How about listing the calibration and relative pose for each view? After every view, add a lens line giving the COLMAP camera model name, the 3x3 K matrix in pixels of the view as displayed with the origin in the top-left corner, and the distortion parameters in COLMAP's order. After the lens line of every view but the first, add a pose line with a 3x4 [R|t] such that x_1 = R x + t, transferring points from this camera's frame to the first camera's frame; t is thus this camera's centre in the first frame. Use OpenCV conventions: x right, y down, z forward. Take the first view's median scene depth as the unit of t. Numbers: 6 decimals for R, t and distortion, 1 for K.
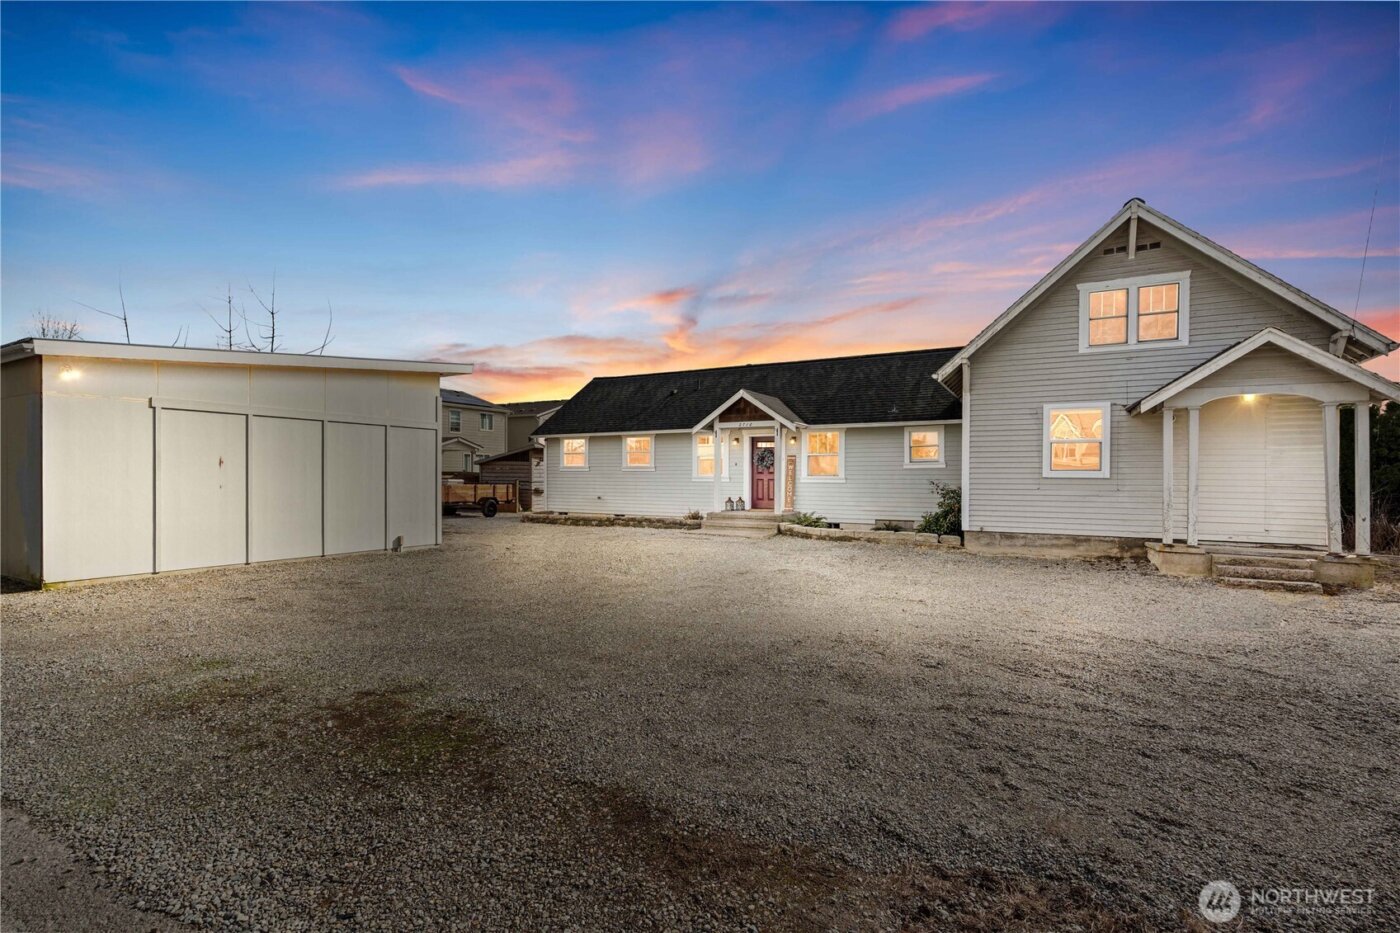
lens RADIAL K [[642.3, 0, 666.2], [0, 642.3, 468.6], [0, 0, 1]] dist [-0.001710, -0.000265]
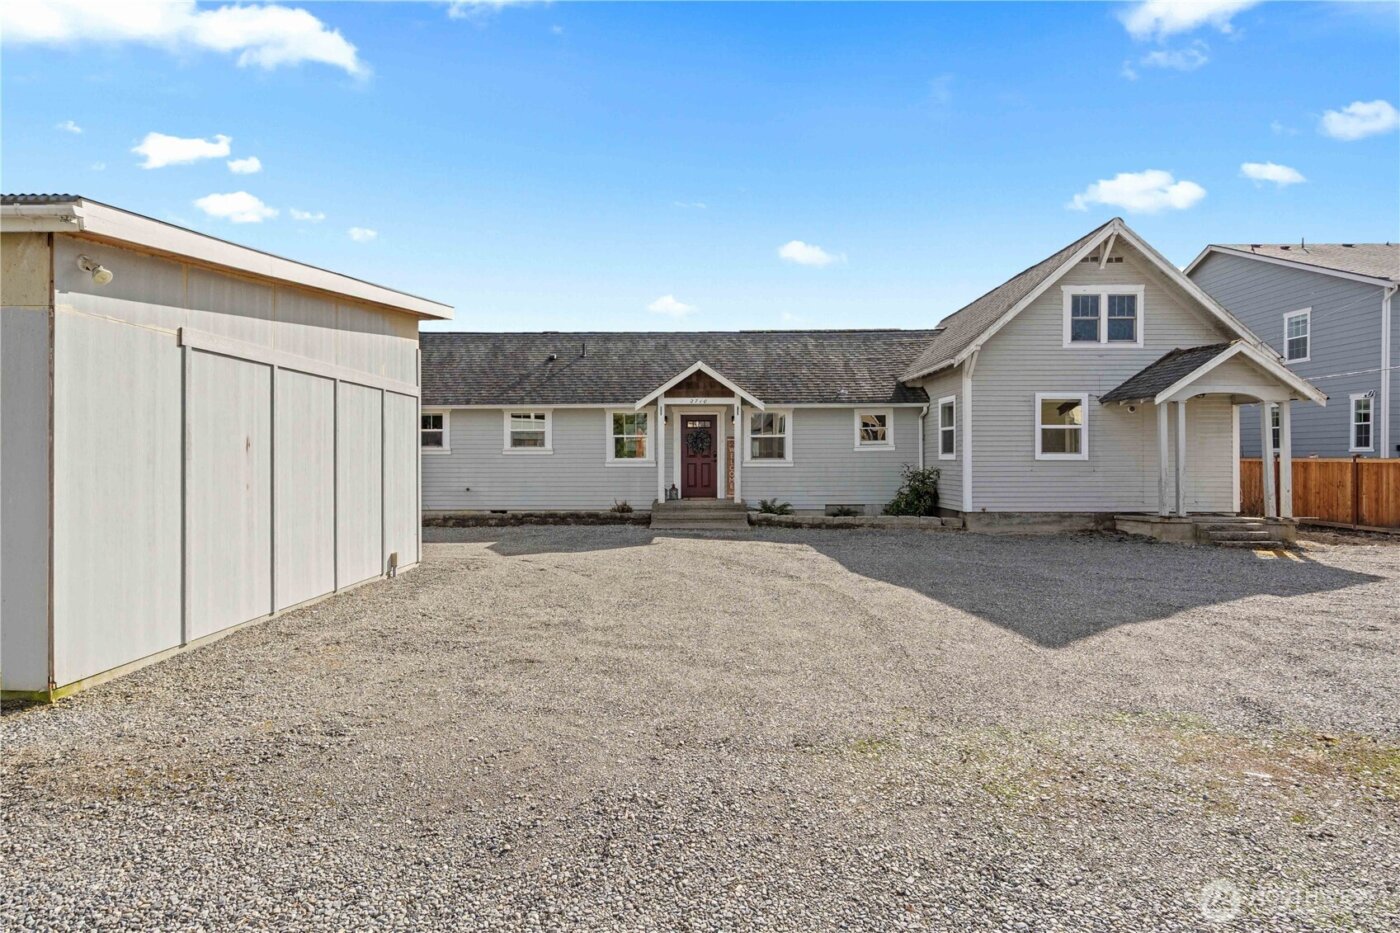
lens RADIAL K [[740.2, 0, 699.7], [0, 740.2, 446.0], [0, 0, 1]] dist [0.000298, 0.000137]
pose [[0.883422, 0.002023, 0.468573, -0.503947], [0.000098, 0.999990, -0.004501, -0.004535], [-0.468578, 0.004022, 0.883413, 0.162006]]
